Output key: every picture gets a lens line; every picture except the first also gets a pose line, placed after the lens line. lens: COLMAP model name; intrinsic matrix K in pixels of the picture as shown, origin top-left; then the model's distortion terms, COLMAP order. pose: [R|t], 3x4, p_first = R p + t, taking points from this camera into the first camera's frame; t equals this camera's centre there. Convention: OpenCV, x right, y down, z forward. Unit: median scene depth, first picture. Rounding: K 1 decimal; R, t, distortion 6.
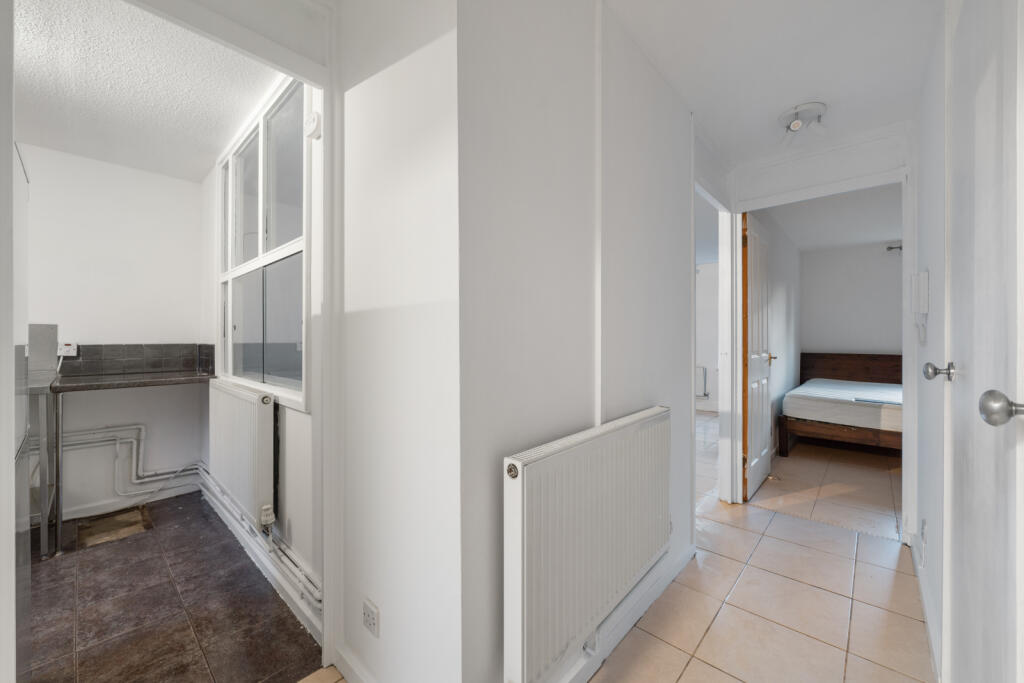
lens RADIAL K [[397.9, 0, 512.7], [0, 397.9, 336.8], [0, 0, 1]] dist [0.025258, 0.000026]
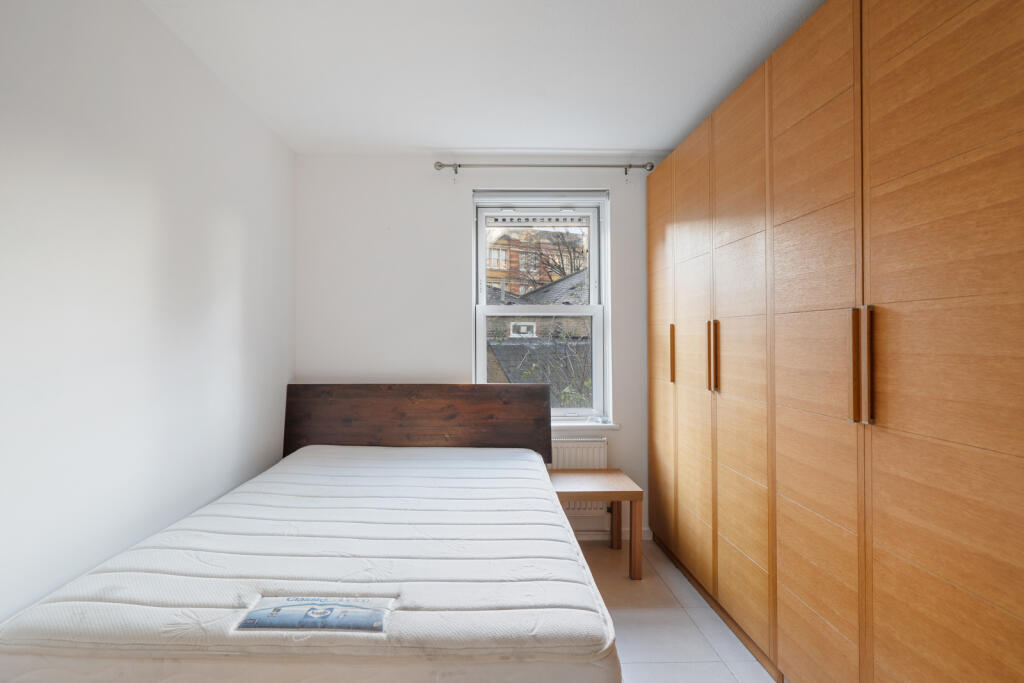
lens RADIAL K [[521.7, 0, 508.3], [0, 521.7, 331.0], [0, 0, 1]] dist [0.005064, 0.000069]
pose [[0.720646, 0.014605, 0.693149, 0.532220], [-0.001798, 0.999814, -0.019197, -0.006443], [-0.693300, 0.012588, 0.720539, 0.473408]]
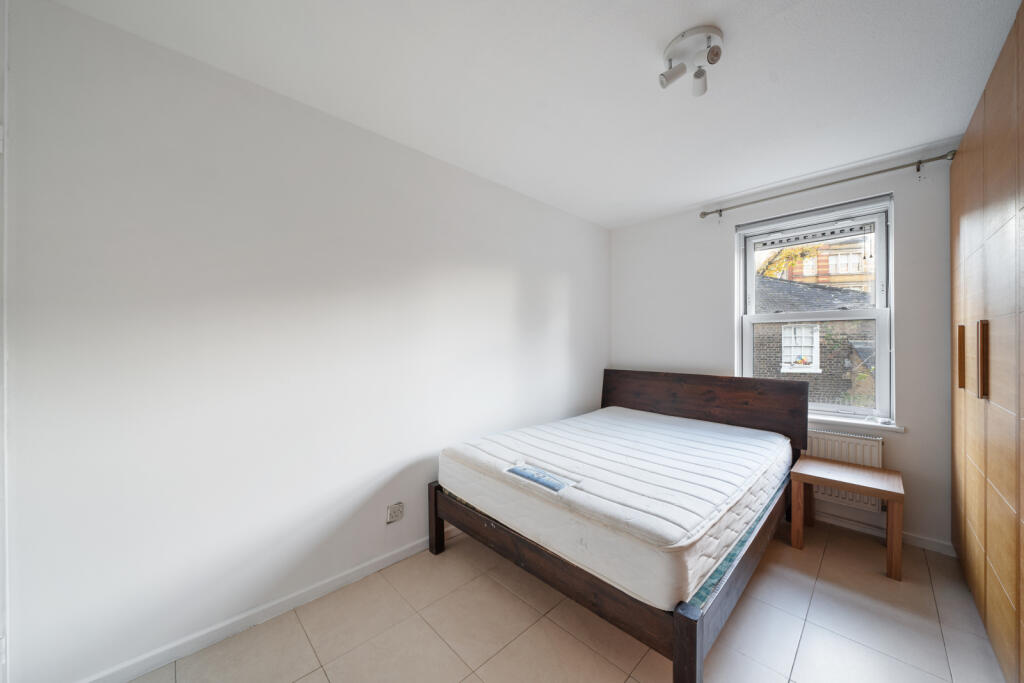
lens RADIAL K [[360.0, 0, 512.0], [0, 360.0, 341.5], [0, 0, 1]] dist [-0.001437, -0.000151]
pose [[0.998344, 0.002461, -0.057472, 0.621699], [-0.002717, 0.999987, -0.004384, -0.006009], [0.057460, 0.004532, 0.998337, 0.379831]]
